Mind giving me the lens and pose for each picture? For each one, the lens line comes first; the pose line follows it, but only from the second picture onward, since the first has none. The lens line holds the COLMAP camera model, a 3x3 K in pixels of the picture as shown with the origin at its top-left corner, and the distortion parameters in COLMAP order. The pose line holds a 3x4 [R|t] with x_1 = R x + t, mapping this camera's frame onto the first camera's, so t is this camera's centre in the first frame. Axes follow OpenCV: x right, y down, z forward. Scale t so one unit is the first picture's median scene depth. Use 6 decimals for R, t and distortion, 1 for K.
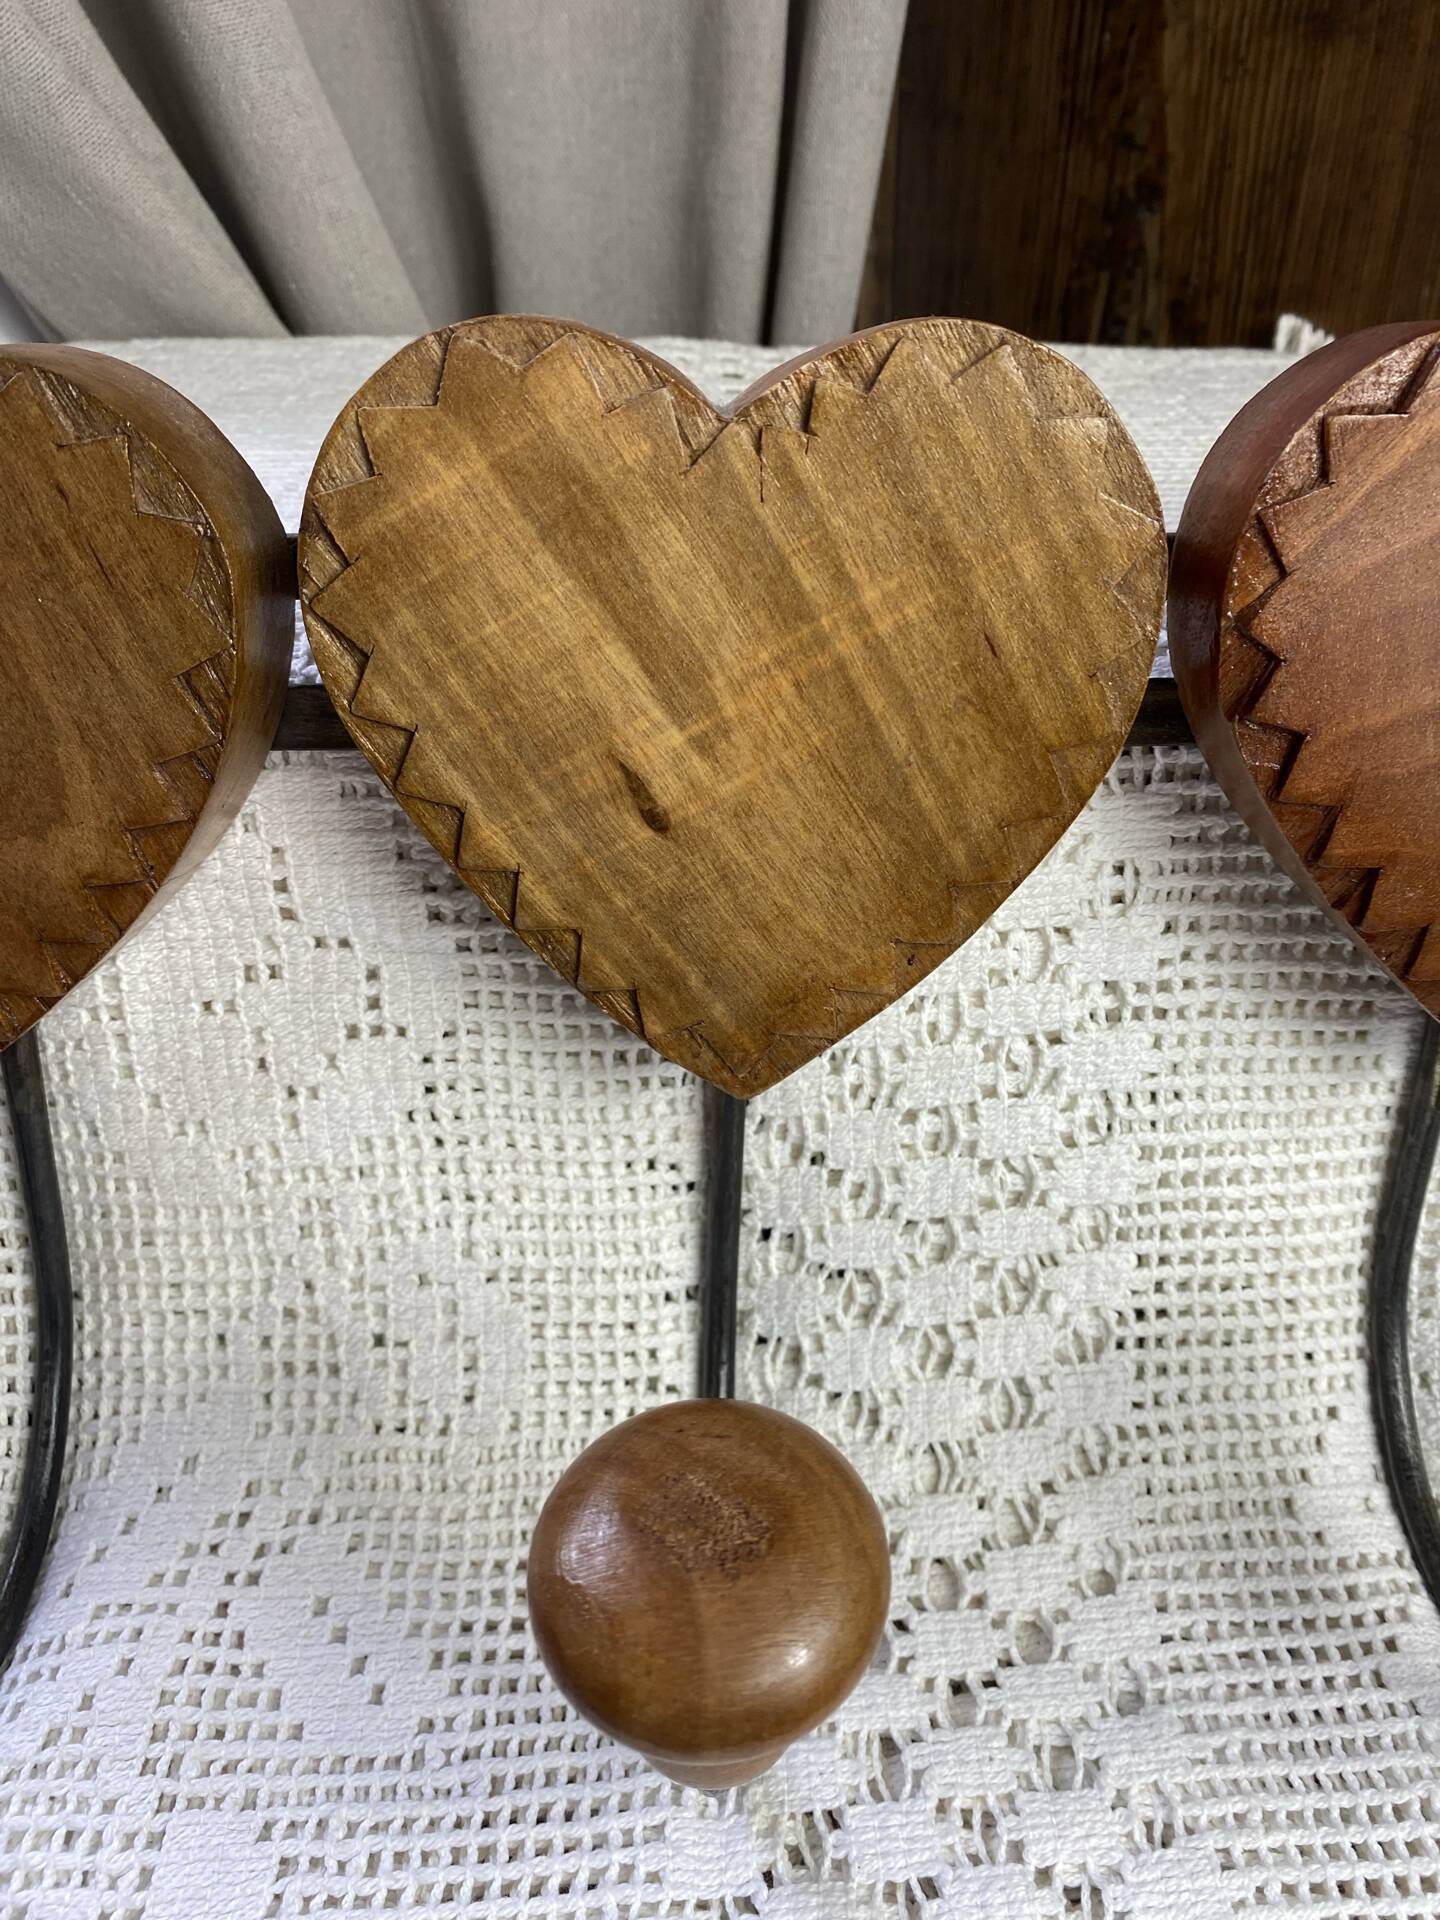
lens RADIAL K [[1504.2, 0, 718.7], [0, 1504.2, 952.5], [0, 0, 1]] dist [0.017086, -0.033175]
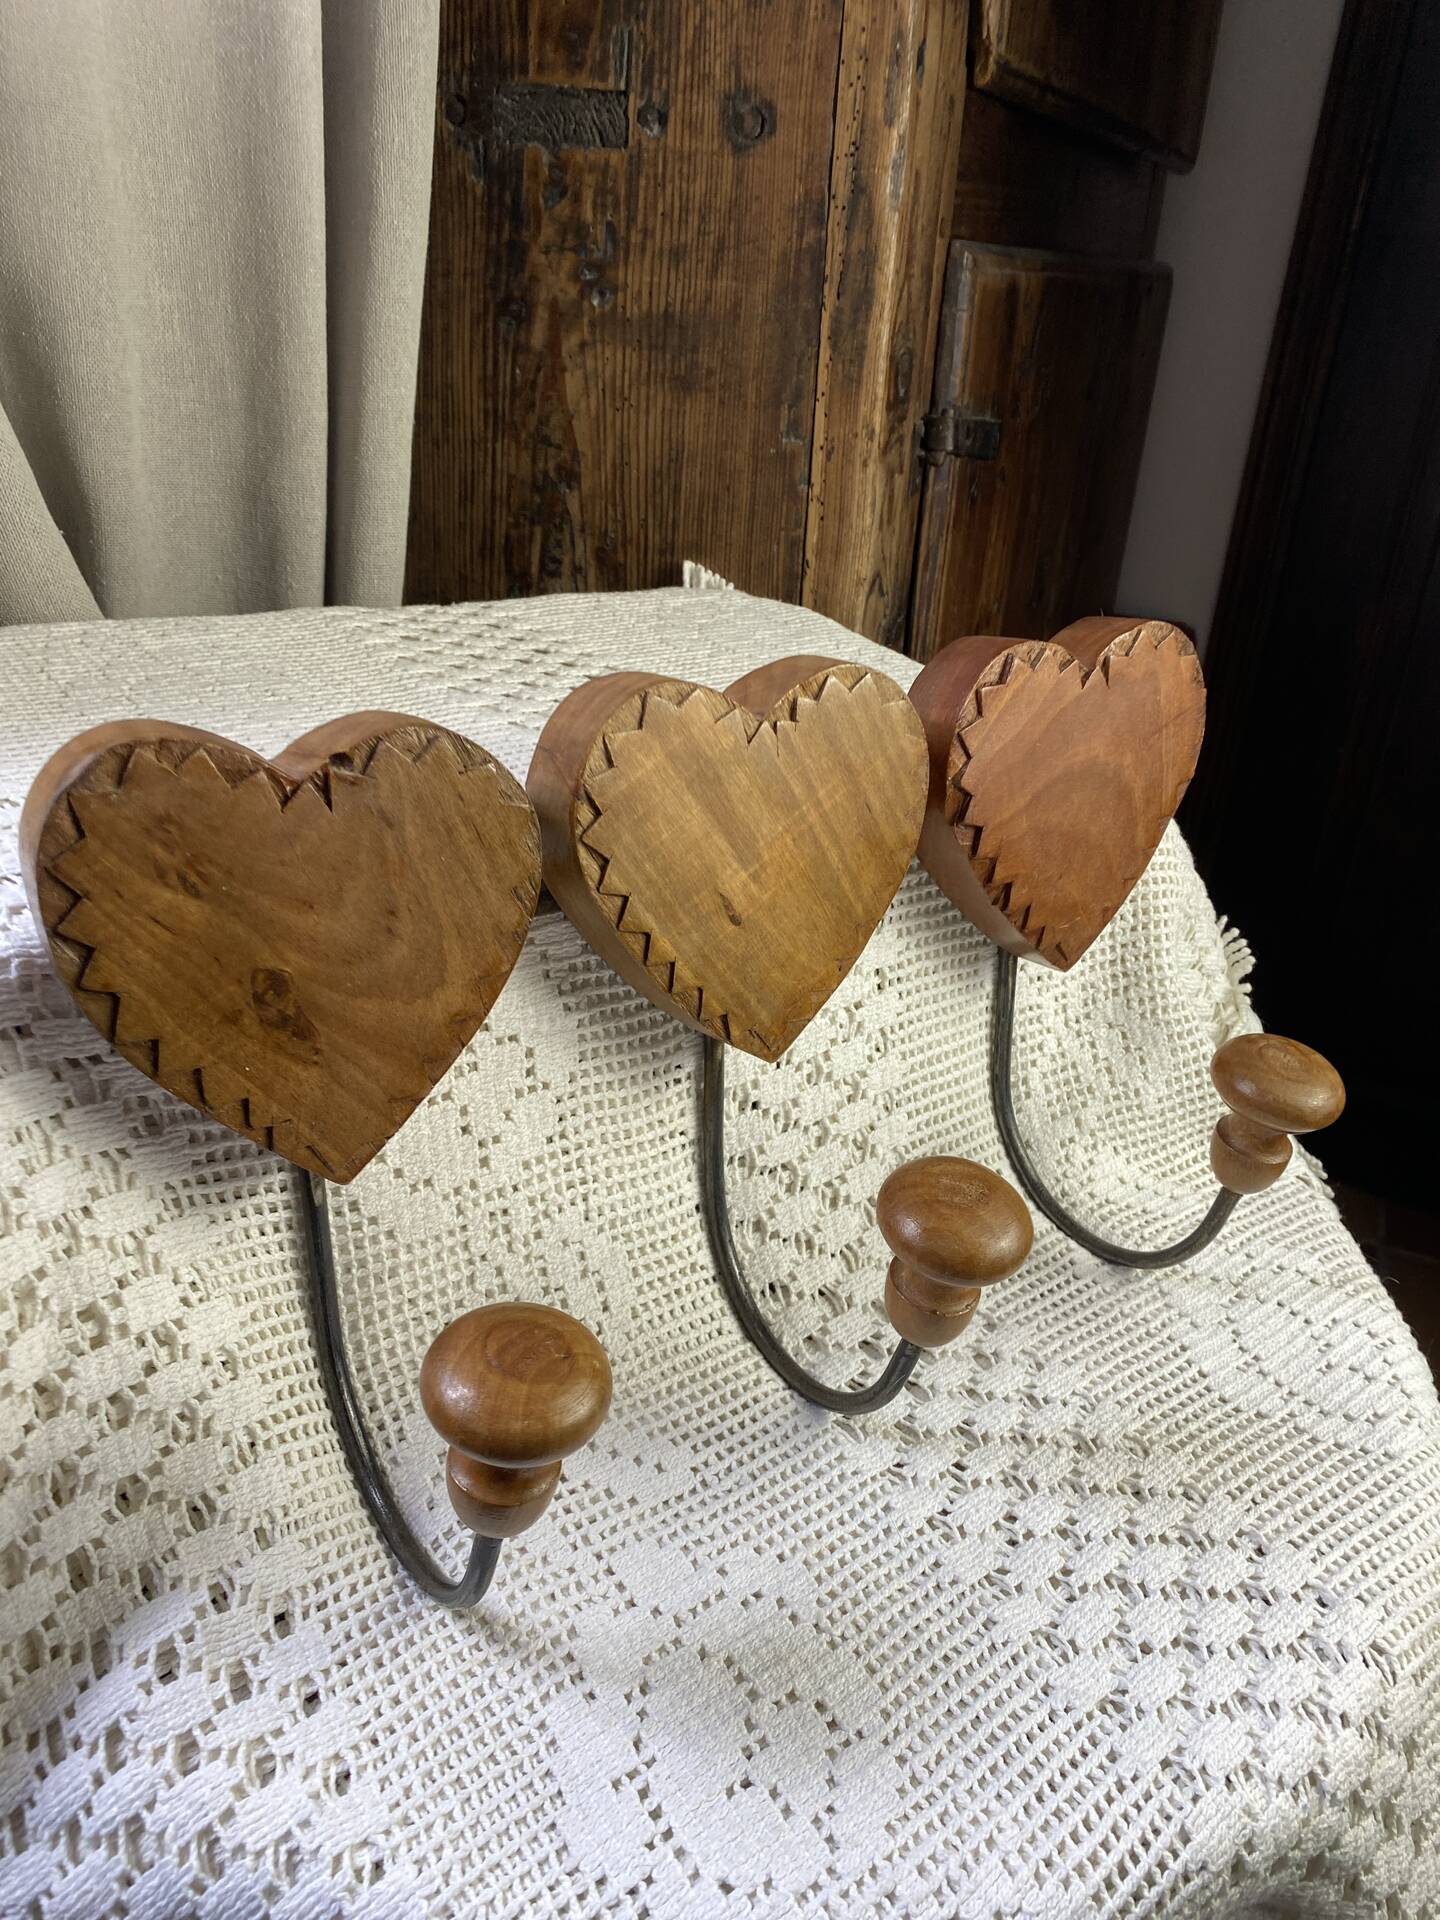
lens RADIAL K [[1504.2, 0, 778.2], [0, 1504.2, 925.0], [0, 0, 1]] dist [0.017086, -0.033175]
pose [[0.814624, -0.183206, 0.550294, -0.835946], [0.230680, 0.972870, -0.017594, -0.028626], [-0.532141, 0.141275, 0.834786, -0.493160]]
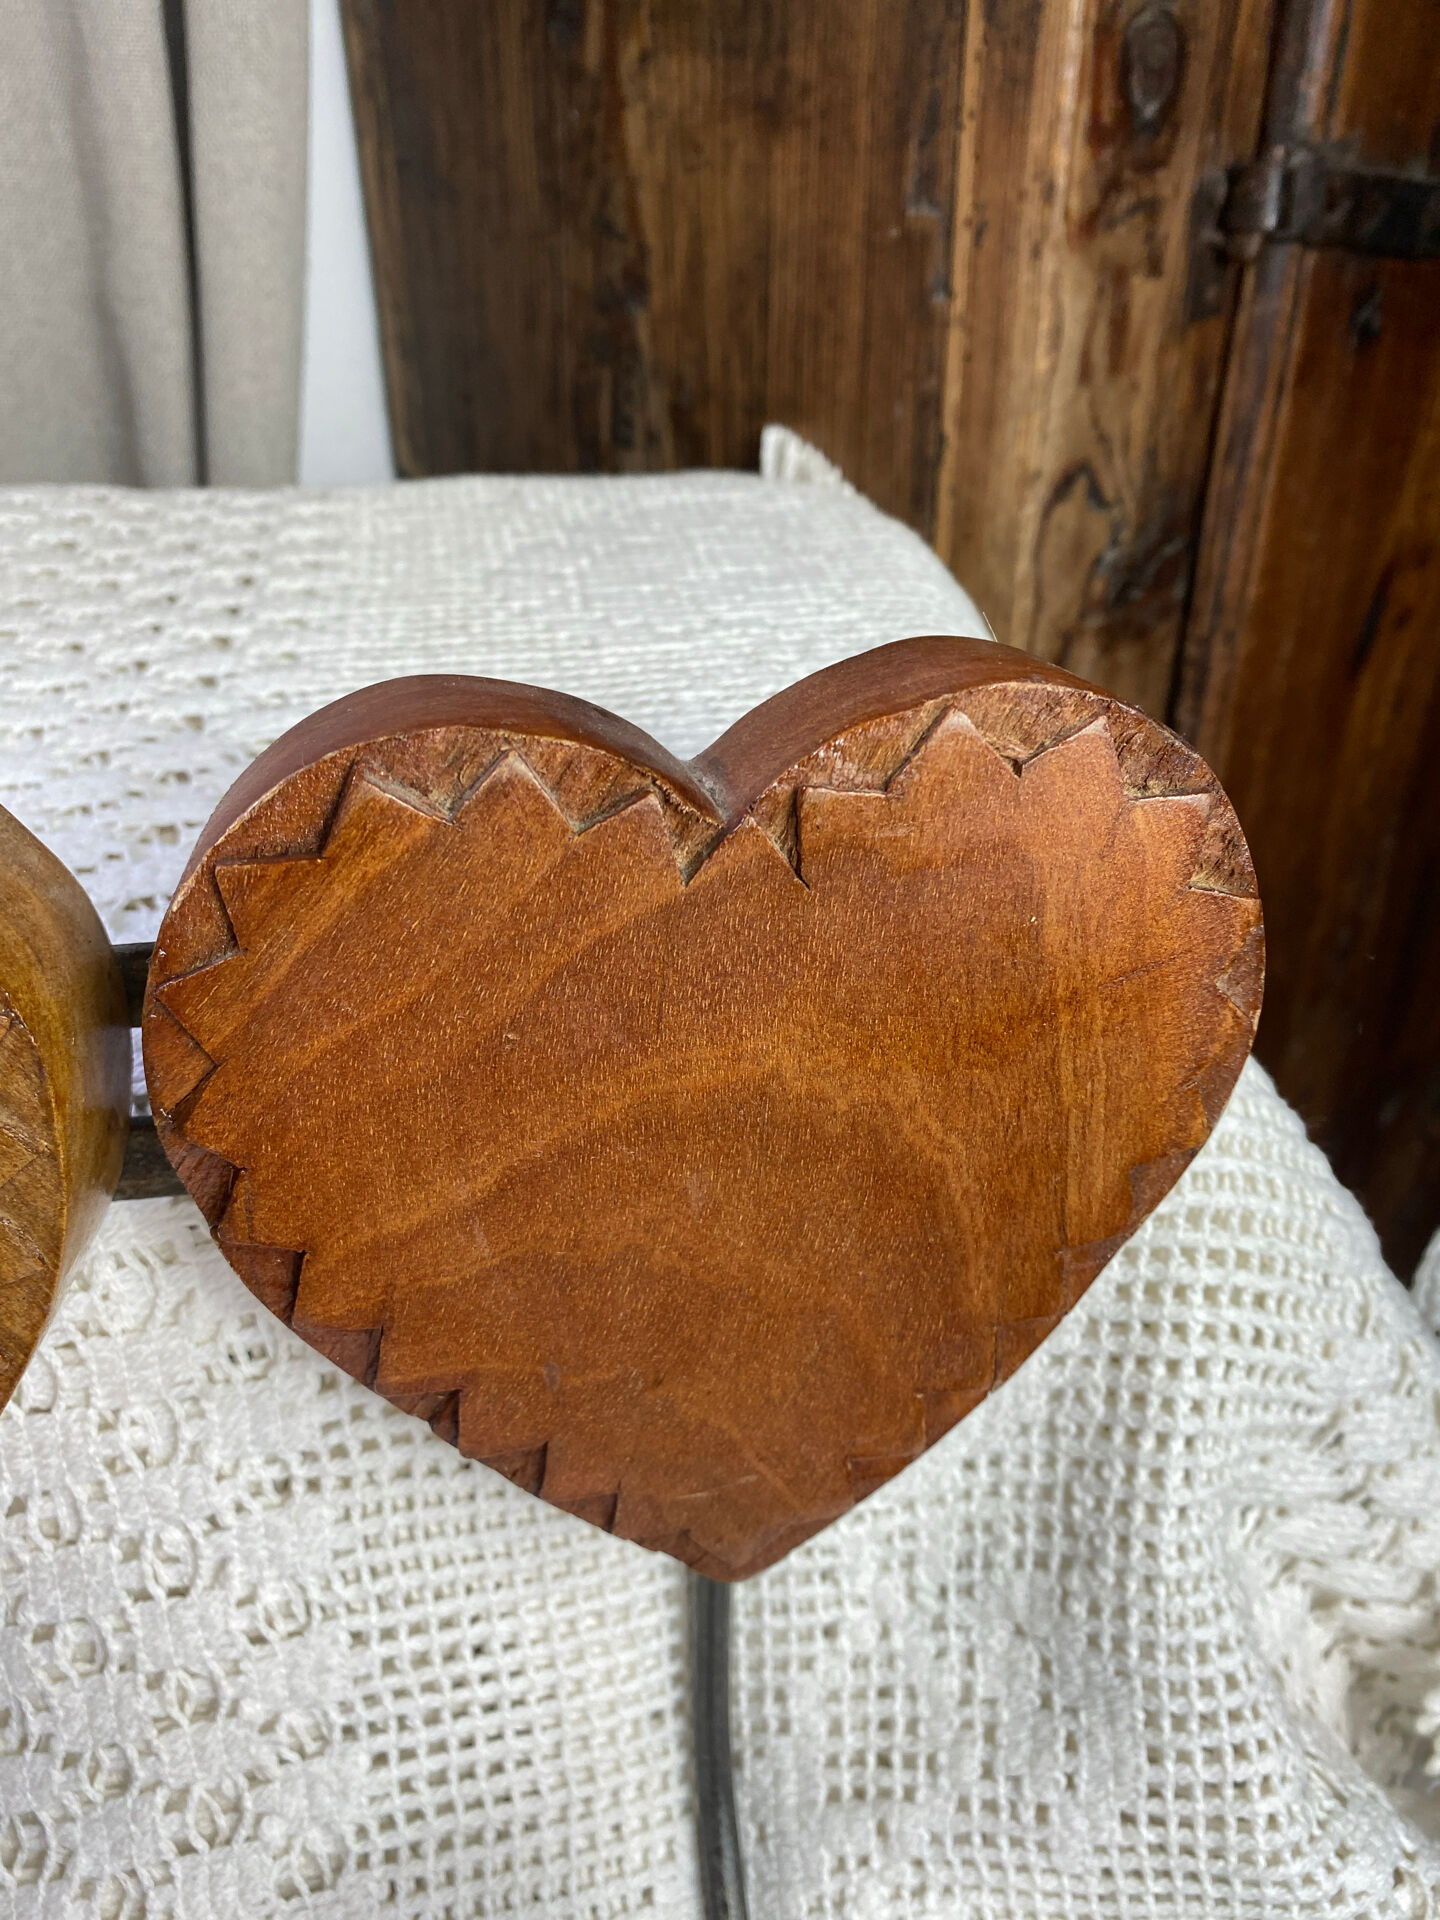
lens RADIAL K [[1504.2, 0, 739.7], [0, 1504.2, 953.0], [0, 0, 1]] dist [0.017086, -0.033175]
pose [[0.989125, -0.067202, 0.130829, 0.401915], [0.066132, 0.997732, 0.012509, -0.223721], [-0.131373, -0.003721, 0.991326, 0.188322]]
